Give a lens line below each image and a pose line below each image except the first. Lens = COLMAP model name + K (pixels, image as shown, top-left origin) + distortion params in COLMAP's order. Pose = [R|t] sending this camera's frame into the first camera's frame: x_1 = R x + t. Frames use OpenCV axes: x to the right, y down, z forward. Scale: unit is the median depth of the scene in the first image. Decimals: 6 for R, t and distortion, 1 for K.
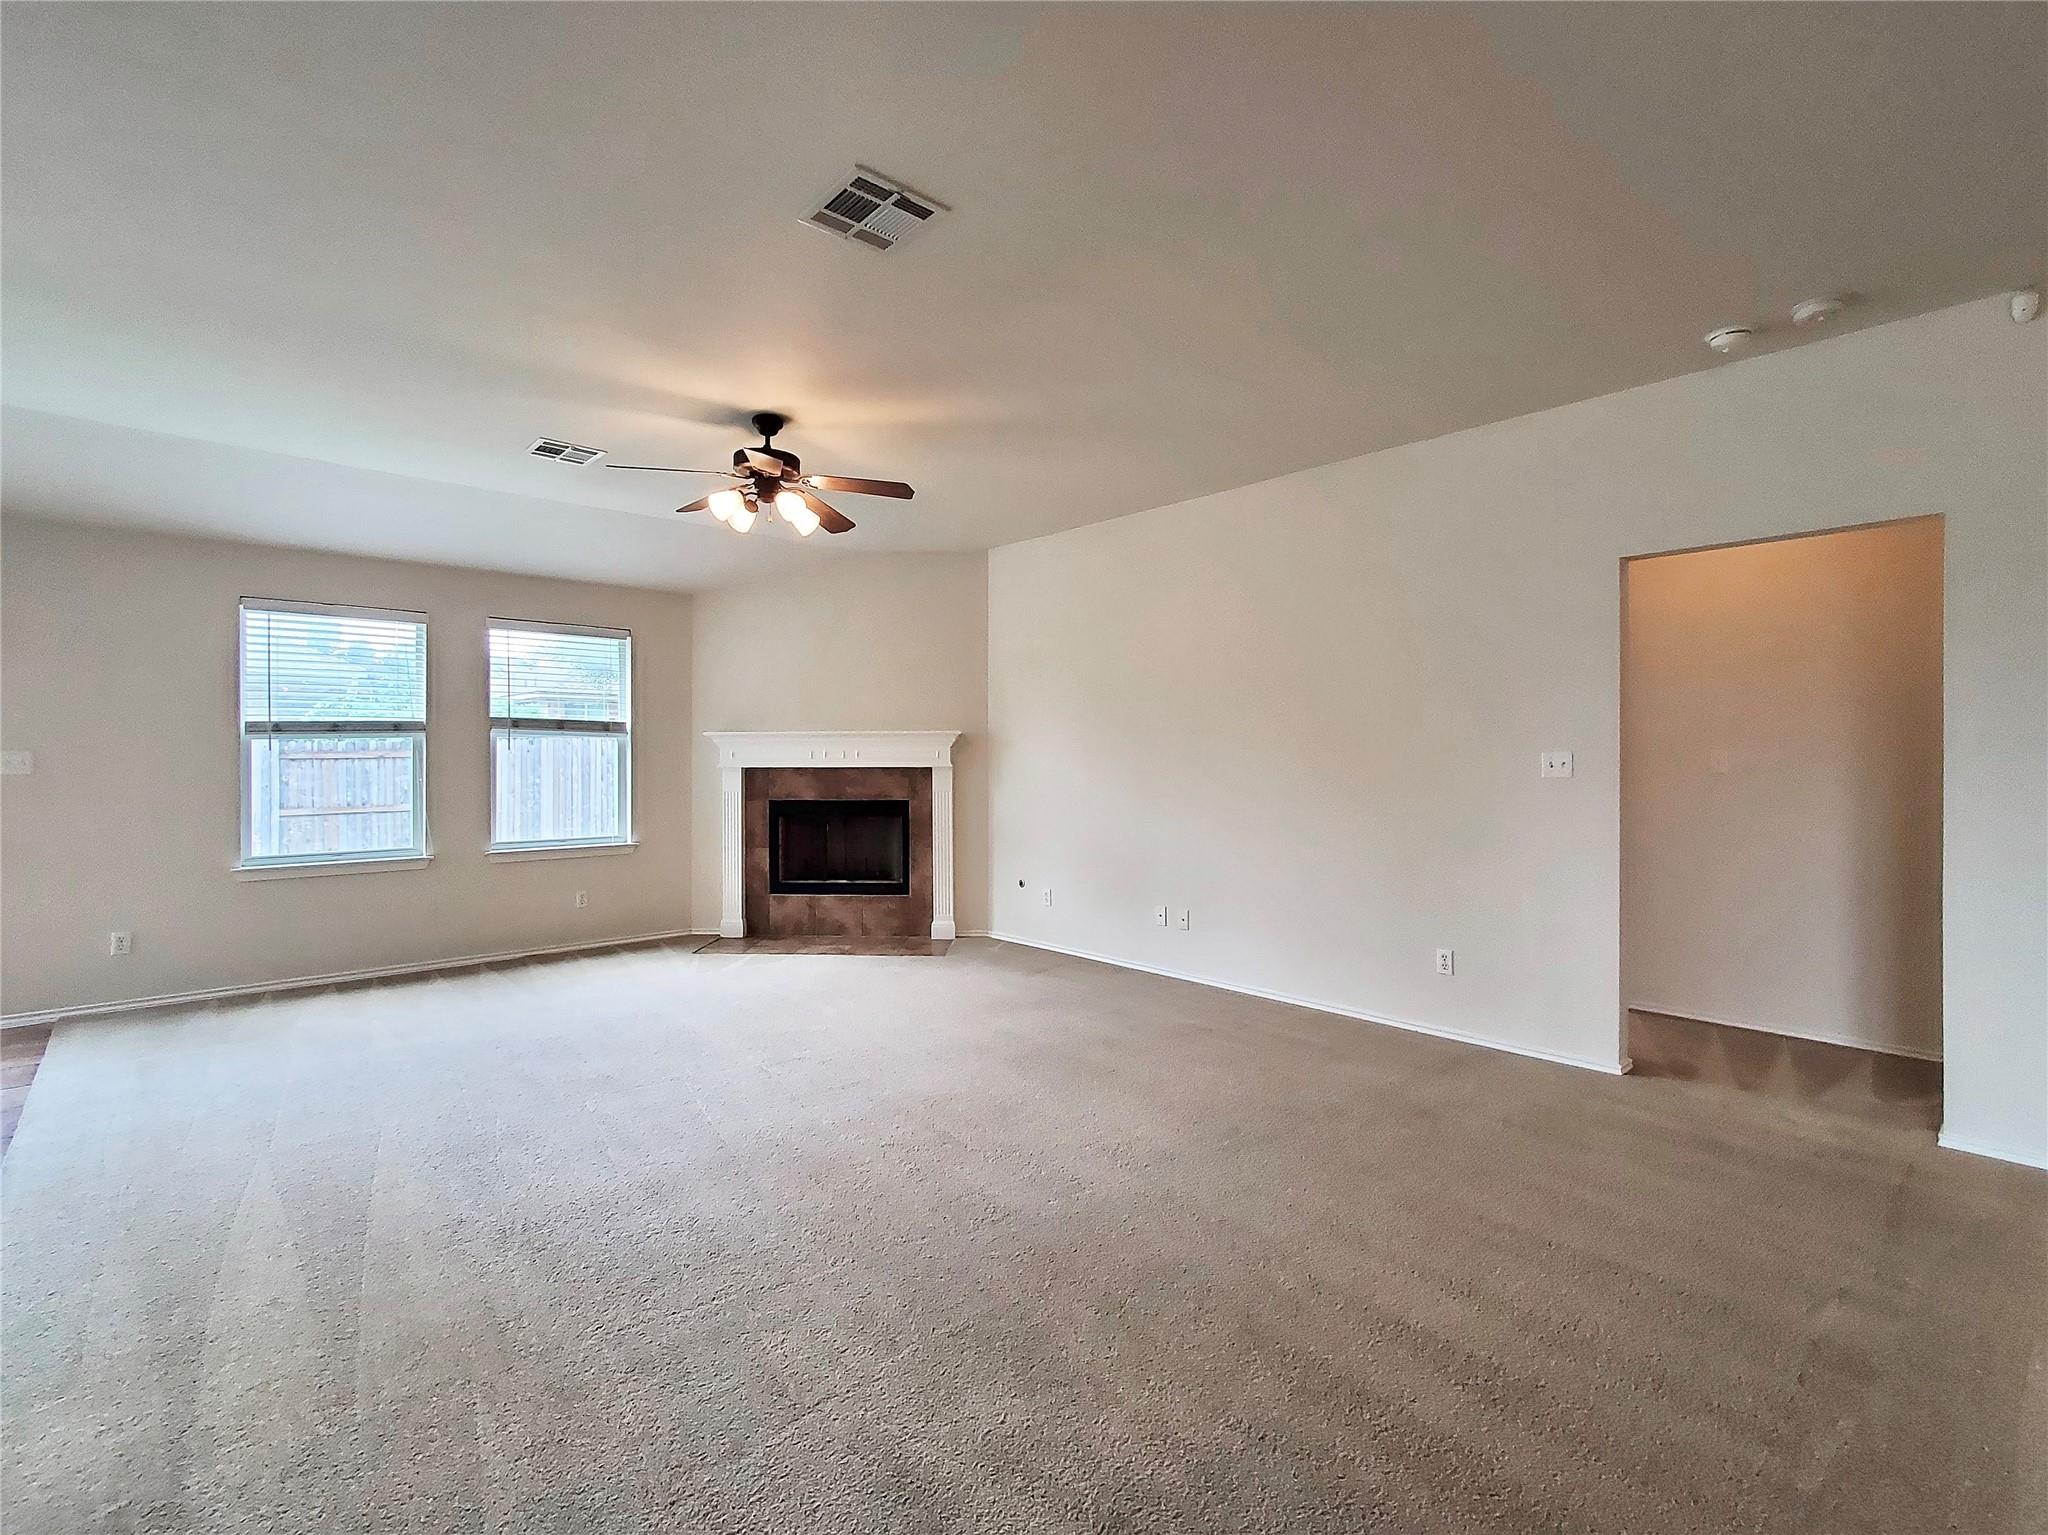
lens RADIAL K [[932.5, 0, 1011.3], [0, 932.5, 774.4], [0, 0, 1]] dist [0.000722, 0.000294]
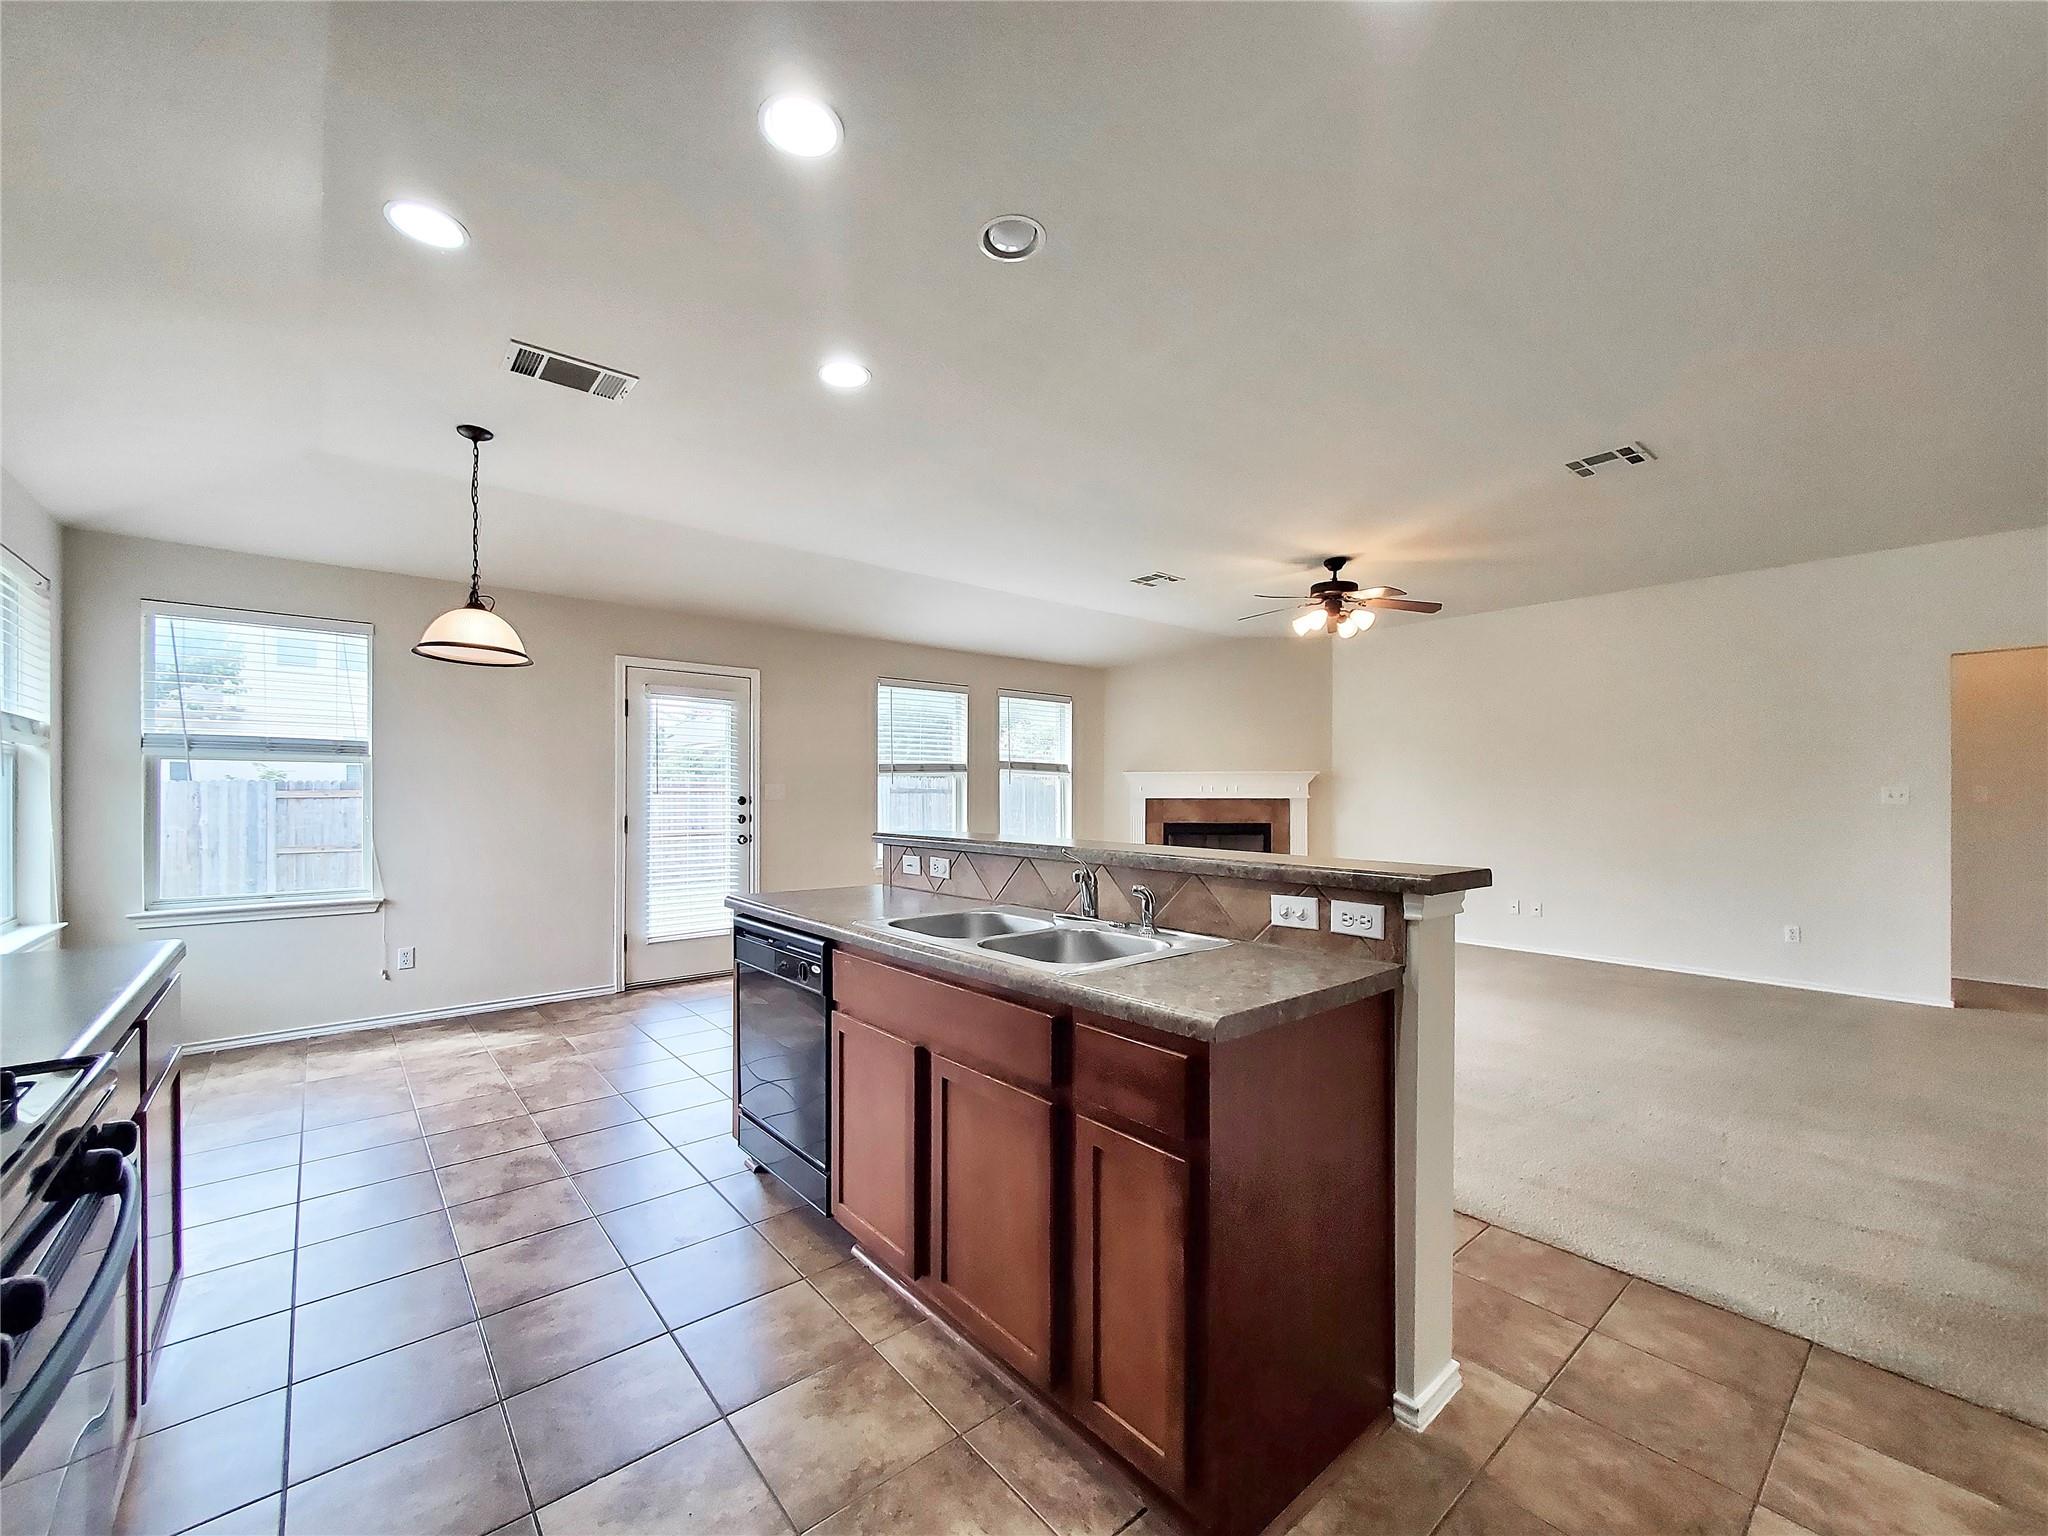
lens RADIAL K [[826.8, 0, 1011.3], [0, 826.8, 829.1], [0, 0, 1]] dist [0.003027, -0.001396]
pose [[0.998873, 0.005454, -0.047157, -0.482948], [-0.004376, 0.999727, 0.022942, 0.011873], [0.047269, -0.022709, 0.998624, -0.231887]]
